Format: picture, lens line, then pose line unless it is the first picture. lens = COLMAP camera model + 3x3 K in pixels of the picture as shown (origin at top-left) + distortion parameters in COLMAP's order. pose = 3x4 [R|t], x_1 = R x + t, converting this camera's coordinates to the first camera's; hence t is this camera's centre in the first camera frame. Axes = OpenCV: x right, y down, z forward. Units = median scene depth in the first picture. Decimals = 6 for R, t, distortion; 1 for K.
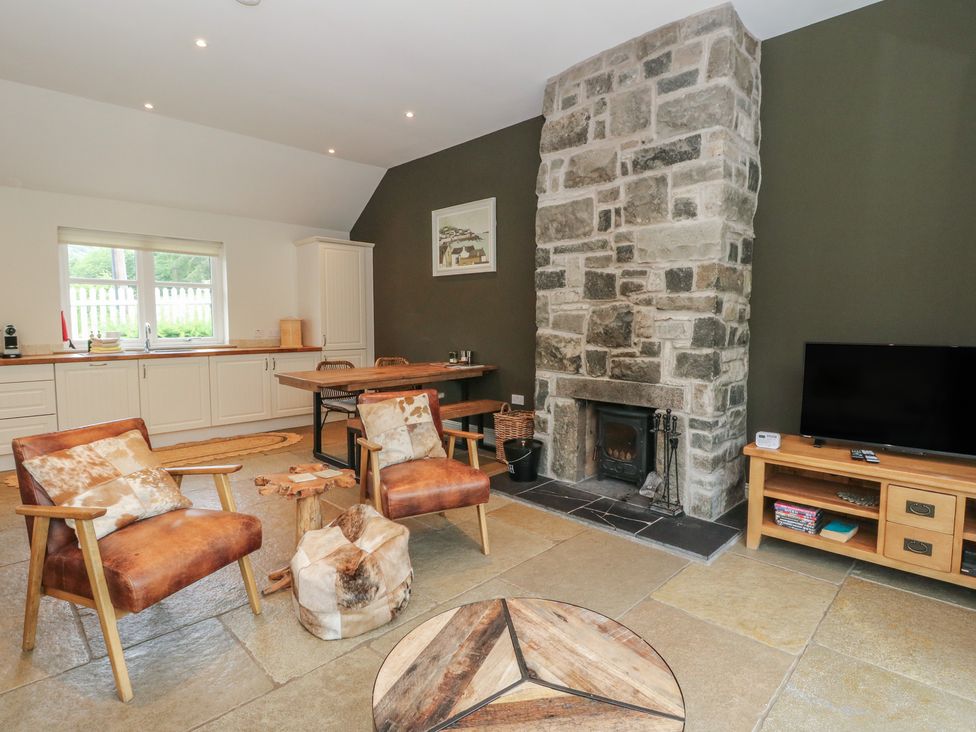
lens RADIAL K [[516.4, 0, 496.0], [0, 516.4, 364.4], [0, 0, 1]] dist [-0.004918, -0.003807]
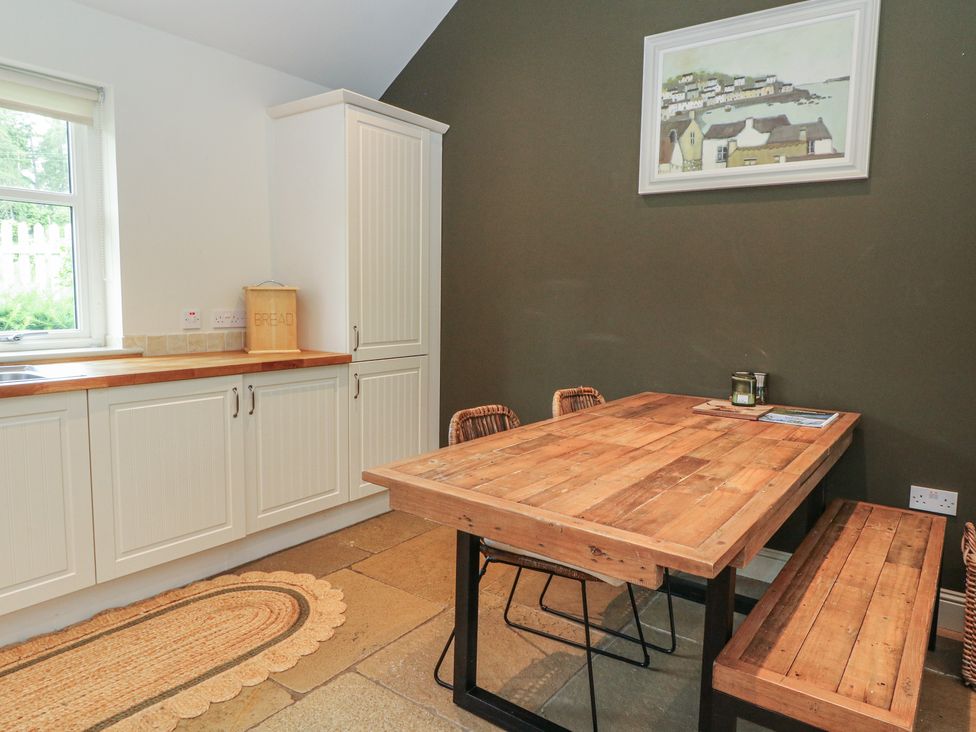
lens RADIAL K [[662.7, 0, 481.7], [0, 662.7, 358.7], [0, 0, 1]] dist [0.009913, -0.003281]
pose [[0.990195, 0.001826, 0.139682, -0.355501], [-0.003945, 0.999881, 0.014895, -0.045199], [-0.139639, -0.015299, 0.990084, 0.513670]]
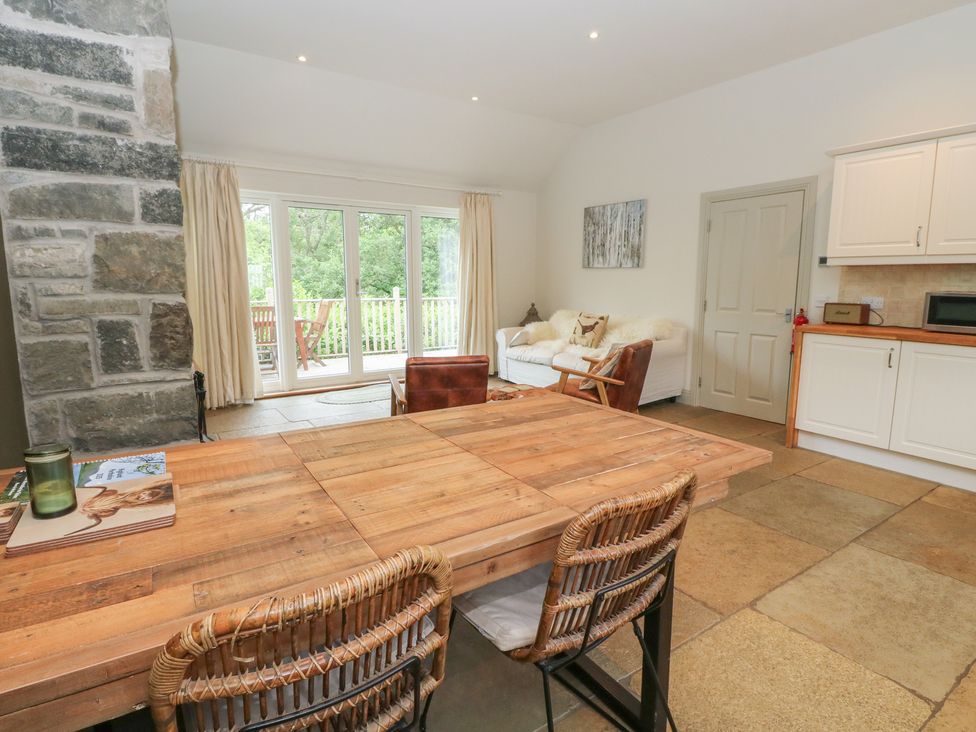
lens RADIAL K [[516.4, 0, 492.5], [0, 516.4, 366.6], [0, 0, 1]] dist [-0.004918, -0.003807]
pose [[-0.978604, -0.037533, 0.202301, -0.275619], [0.014317, 0.968417, 0.248926, -0.098361], [-0.205255, 0.246496, -0.947159, 1.135463]]
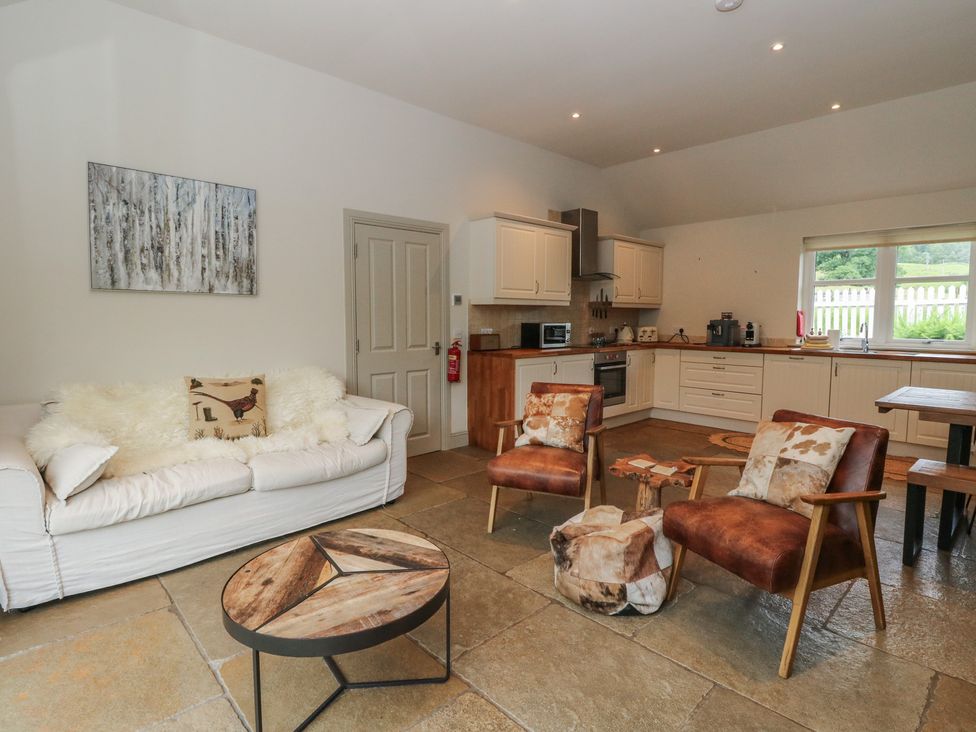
lens RADIAL K [[516.4, 0, 489.7], [0, 516.4, 362.5], [0, 0, 1]] dist [-0.004918, -0.003807]
pose [[-0.041560, 0.088108, -0.995244, 0.327720], [-0.091483, 0.991584, 0.091605, -0.028337], [0.994939, 0.094855, -0.033150, 0.330202]]
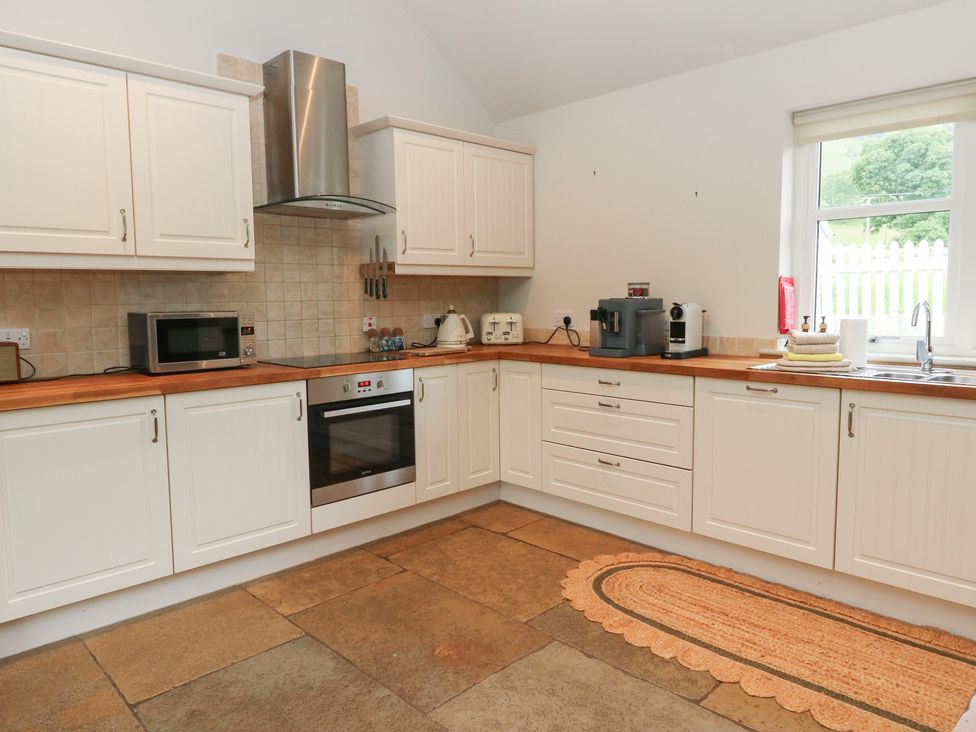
lens RADIAL K [[662.7, 0, 493.3], [0, 662.7, 358.1], [0, 0, 1]] dist [0.009913, -0.003281]
pose [[-0.015501, 0.097633, -0.995102, -0.149945], [-0.079272, 0.991969, 0.098560, -0.060124], [0.996733, 0.080411, -0.007637, 0.669034]]
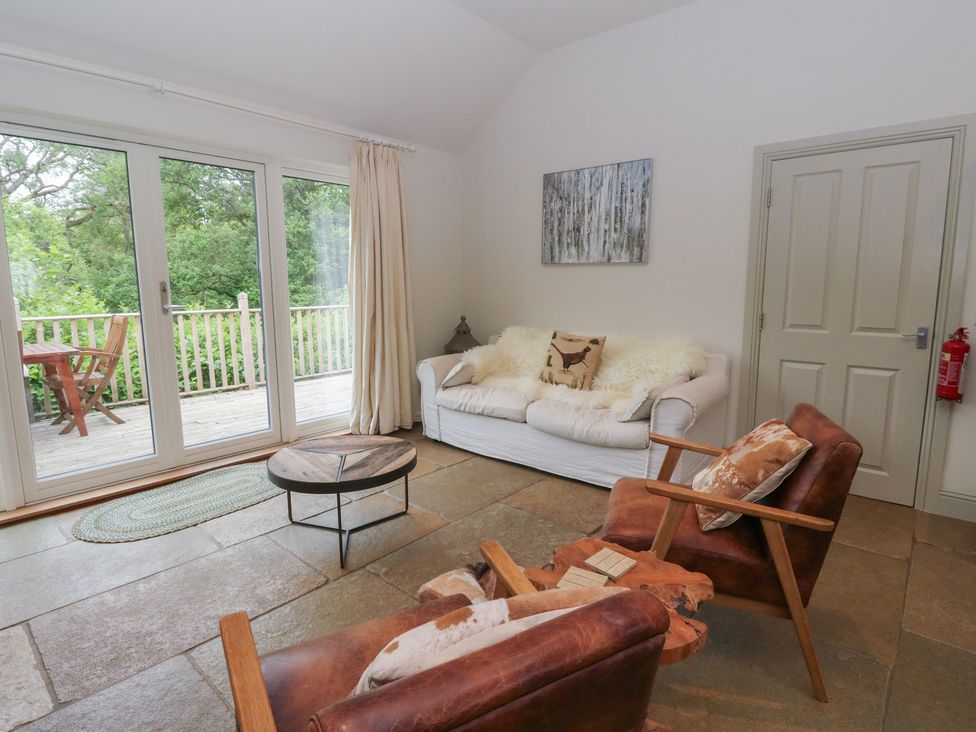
lens RADIAL K [[516.4, 0, 493.4], [0, 516.4, 360.7], [0, 0, 1]] dist [-0.004918, -0.003807]
pose [[-0.998340, 0.007512, -0.057106, -0.101218], [-0.006203, 0.971670, 0.236259, -0.061135], [0.057263, 0.236221, -0.970011, 0.704201]]
